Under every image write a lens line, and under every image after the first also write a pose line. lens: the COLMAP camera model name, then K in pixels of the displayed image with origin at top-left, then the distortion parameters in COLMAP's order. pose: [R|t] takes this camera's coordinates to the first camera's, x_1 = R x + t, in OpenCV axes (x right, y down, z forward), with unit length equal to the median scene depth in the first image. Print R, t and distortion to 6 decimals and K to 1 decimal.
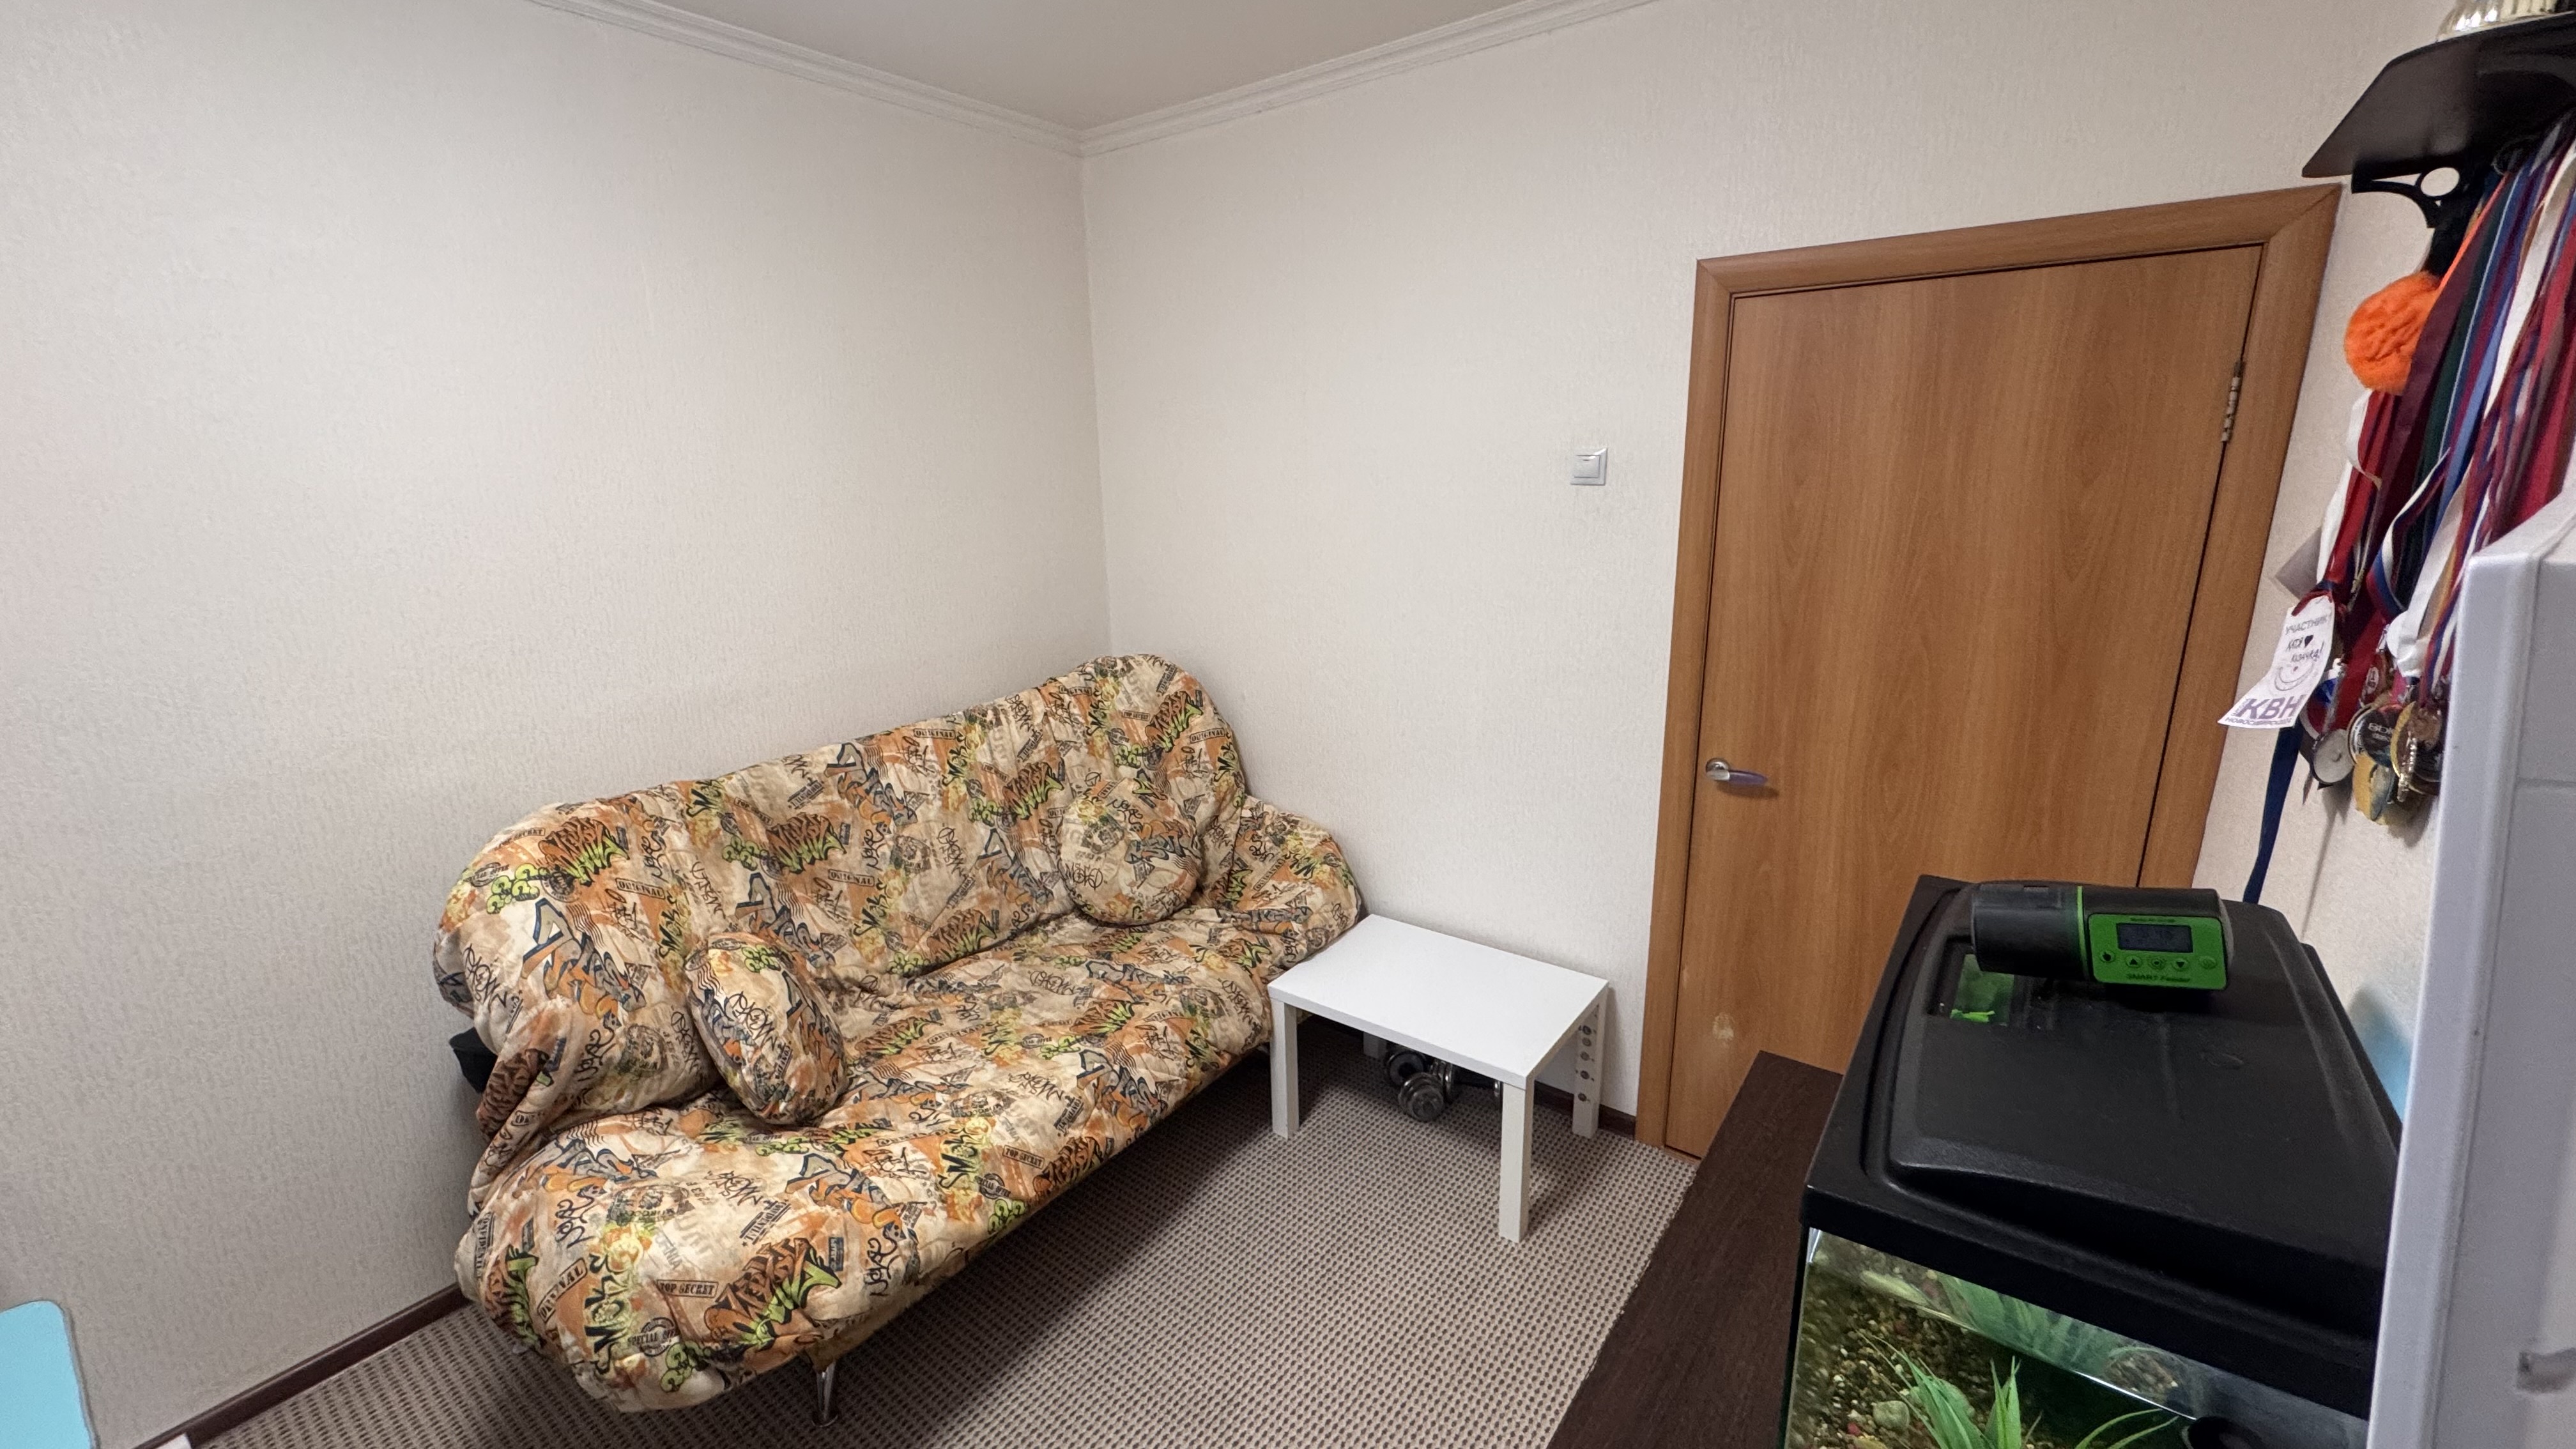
lens RADIAL K [[1032.8, 0, 1284.6], [0, 1032.8, 722.7], [0, 0, 1]] dist [0.000643, 0.000158]
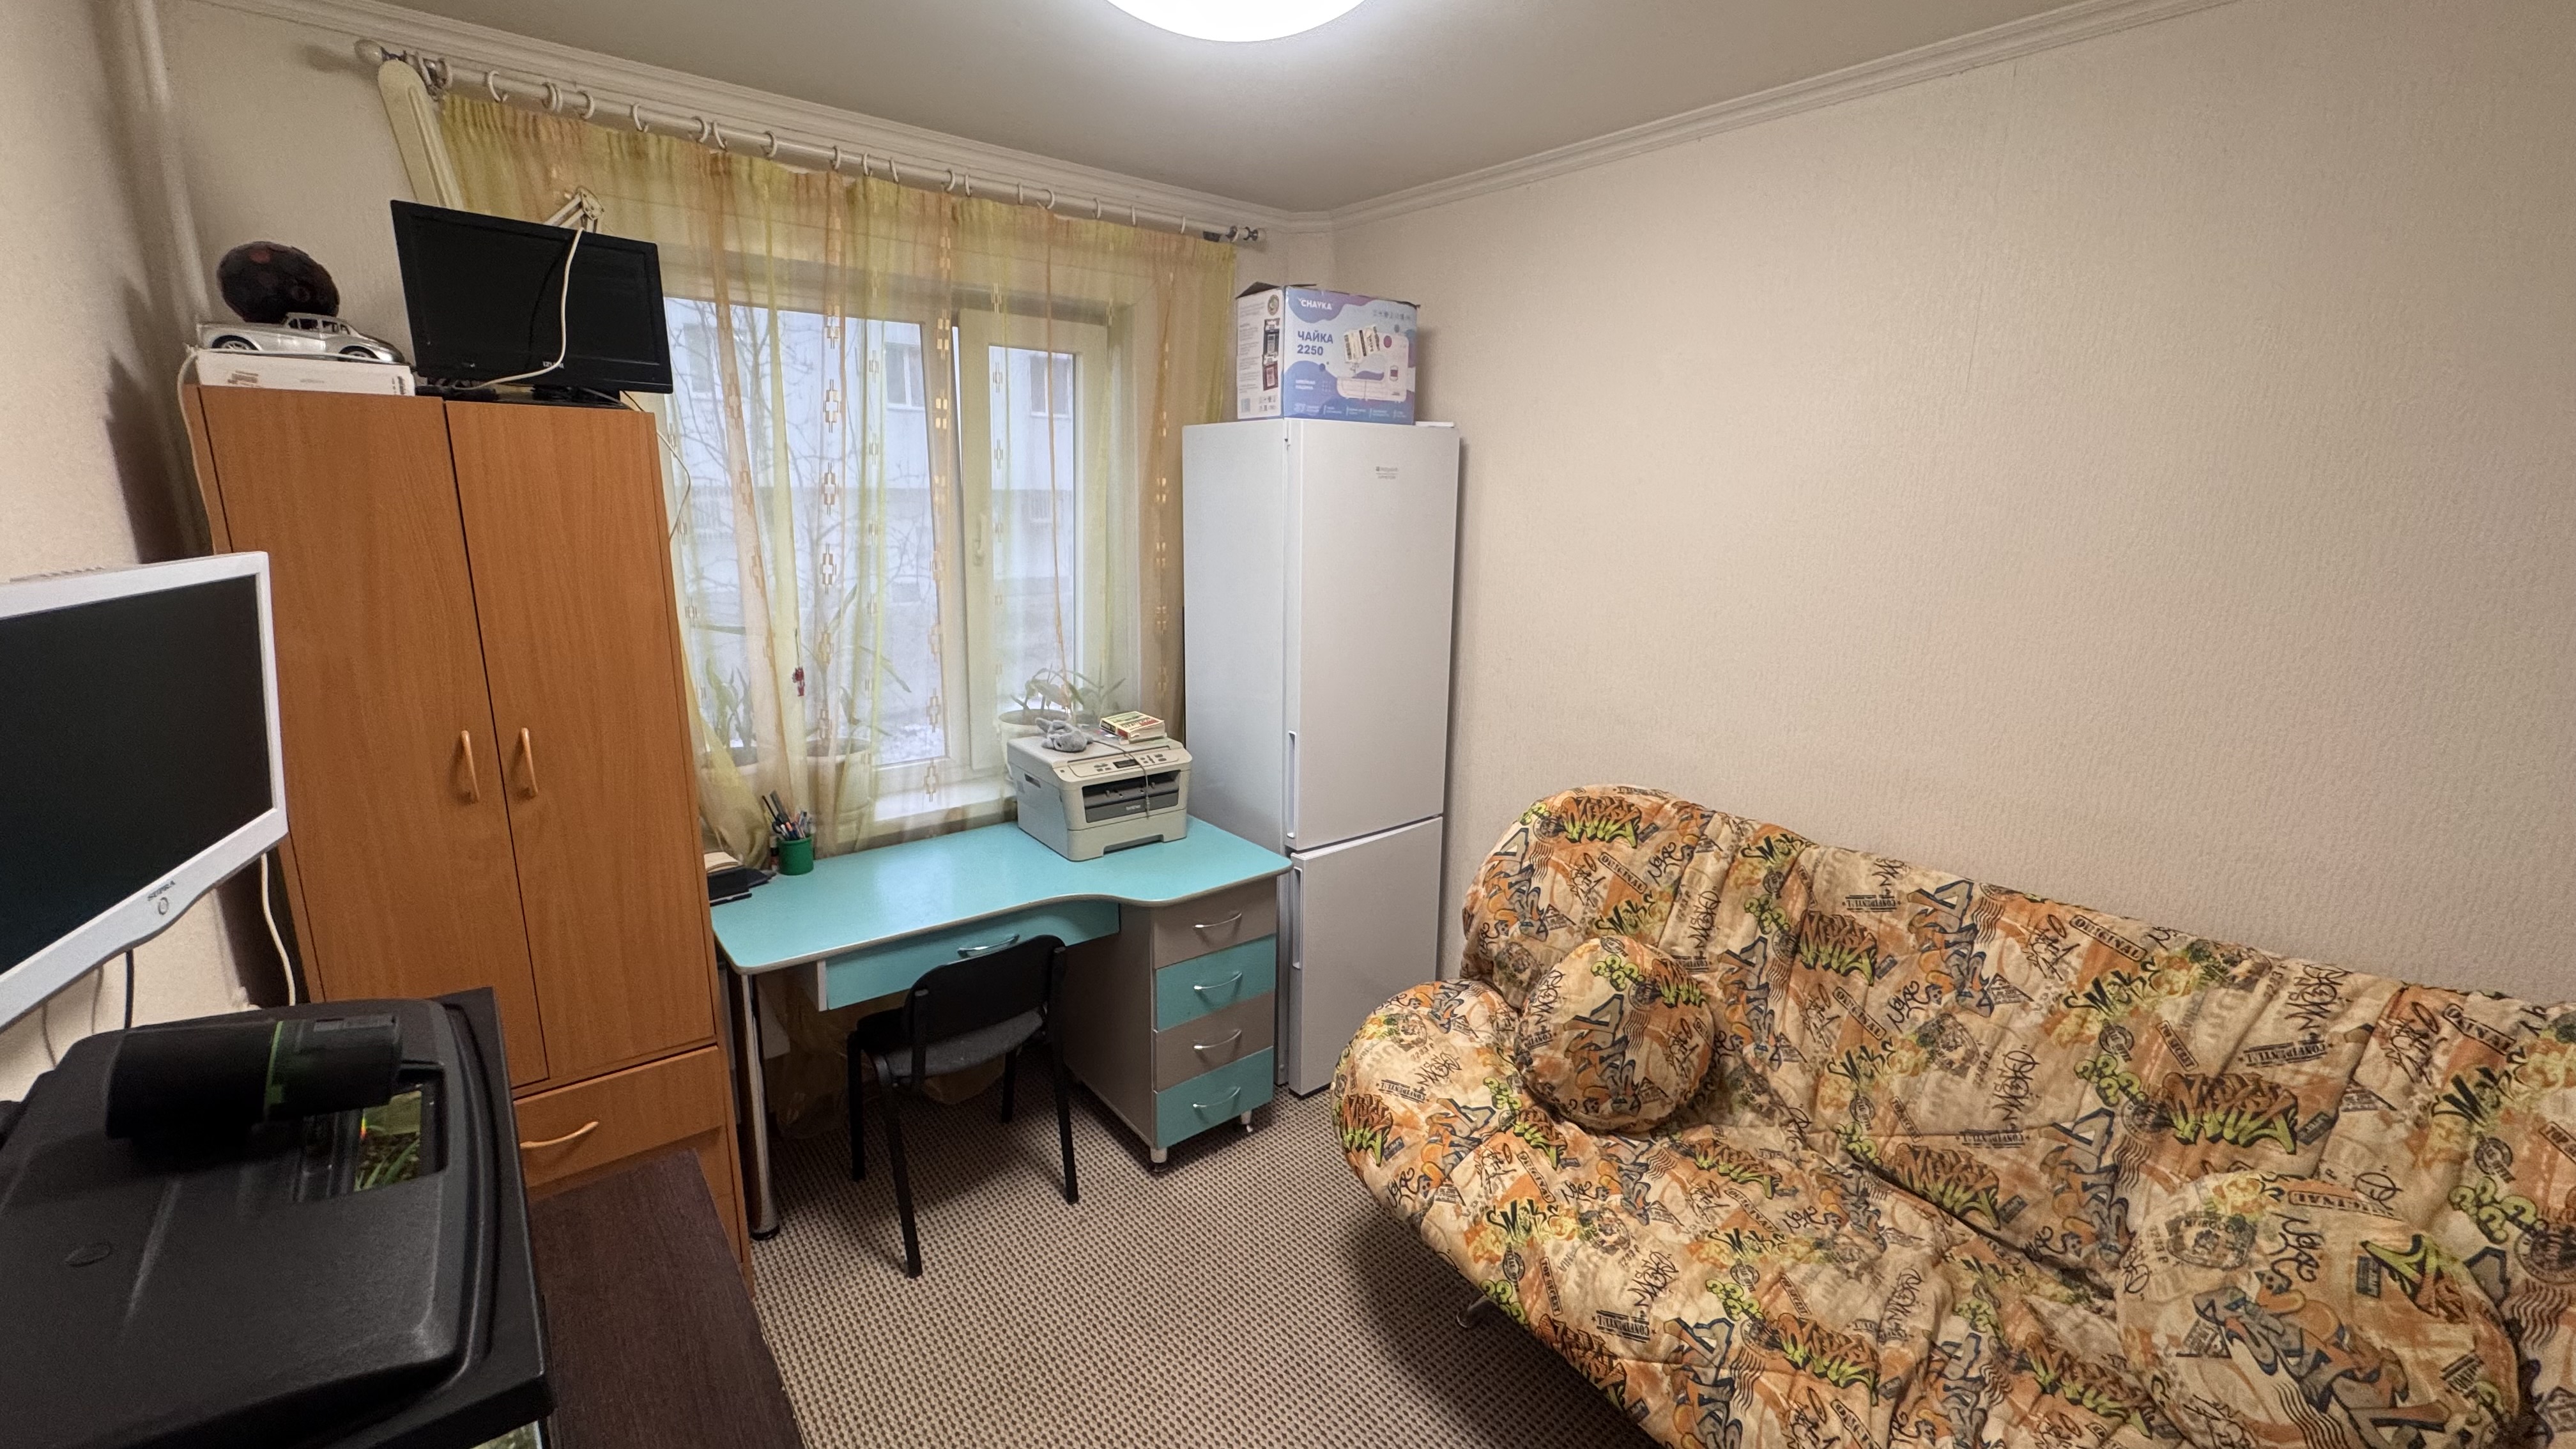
lens RADIAL K [[1032.8, 0, 1284.6], [0, 1032.8, 722.7], [0, 0, 1]] dist [0.000643, 0.000158]
pose [[-0.244453, 0.235745, -0.940567, 0.441567], [-0.255494, 0.920059, 0.297008, -0.202017], [0.935396, 0.312914, -0.164680, 0.620886]]
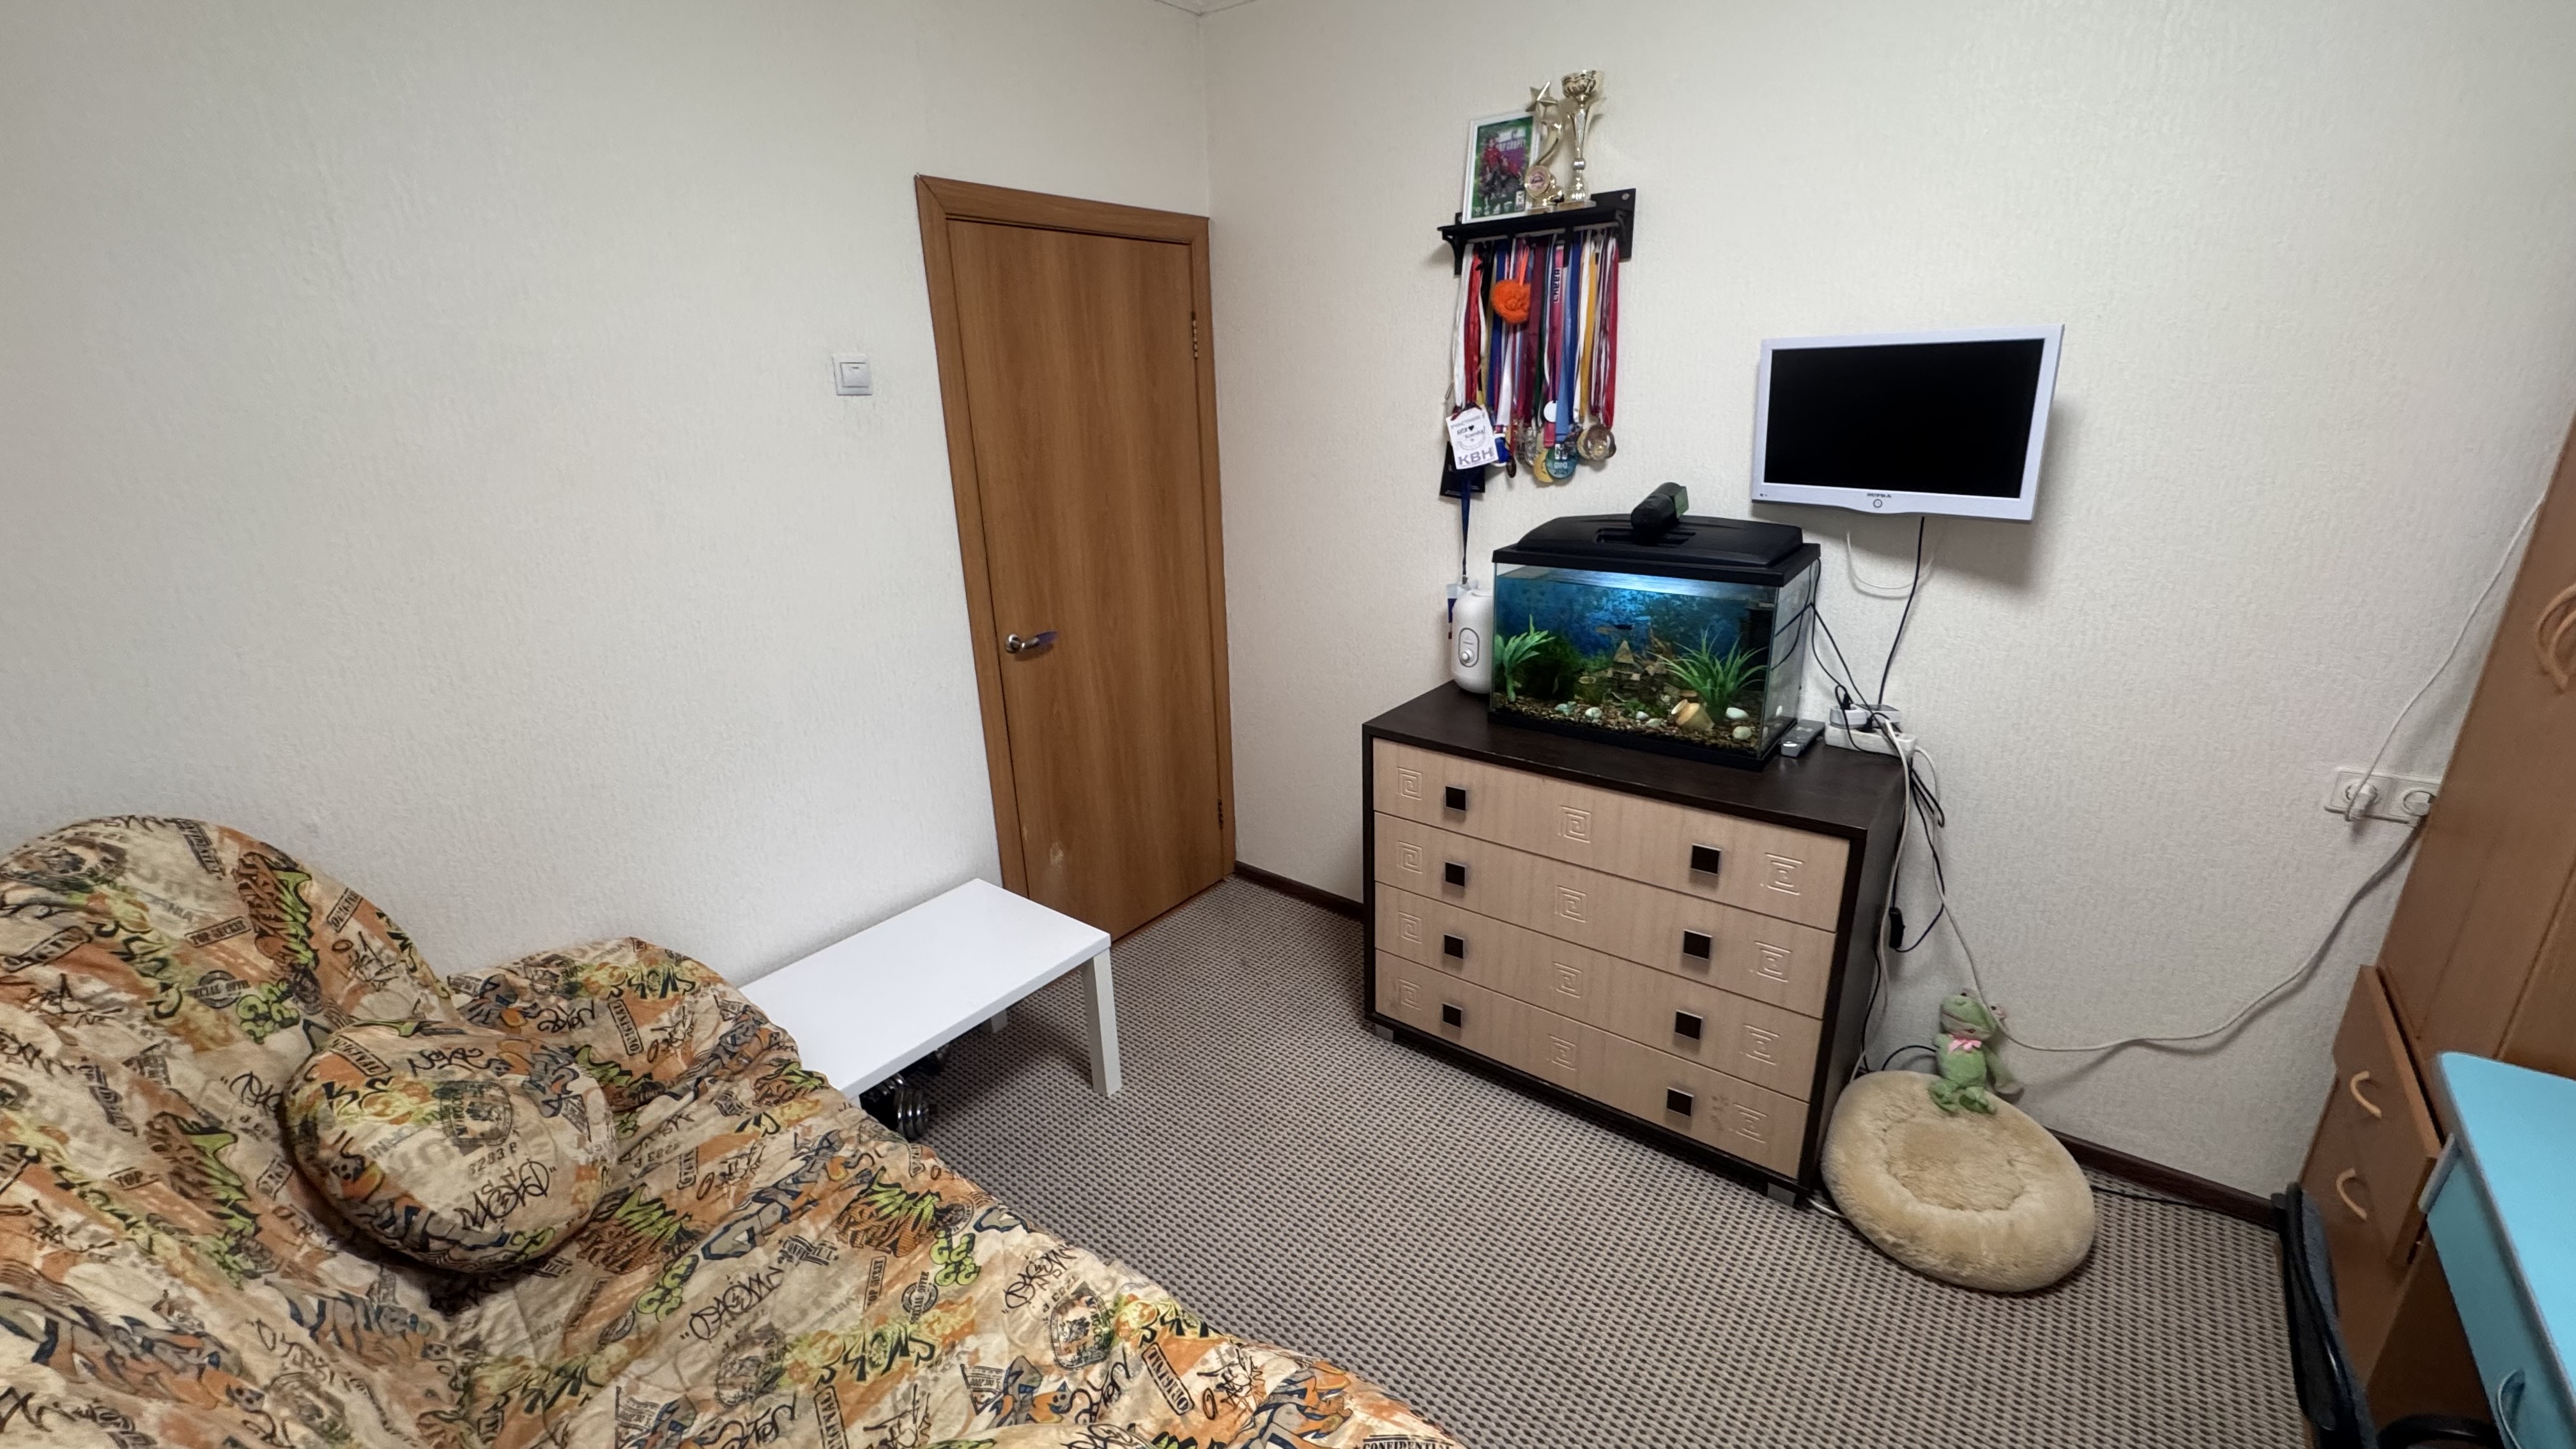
lens RADIAL K [[1032.8, 0, 1284.6], [0, 1032.8, 722.7], [0, 0, 1]] dist [0.000643, 0.000158]
pose [[0.012342, -0.298192, 0.954426, -0.670279], [0.279550, 0.917467, 0.283030, -0.109810], [-0.960052, 0.263316, 0.094683, 0.594022]]
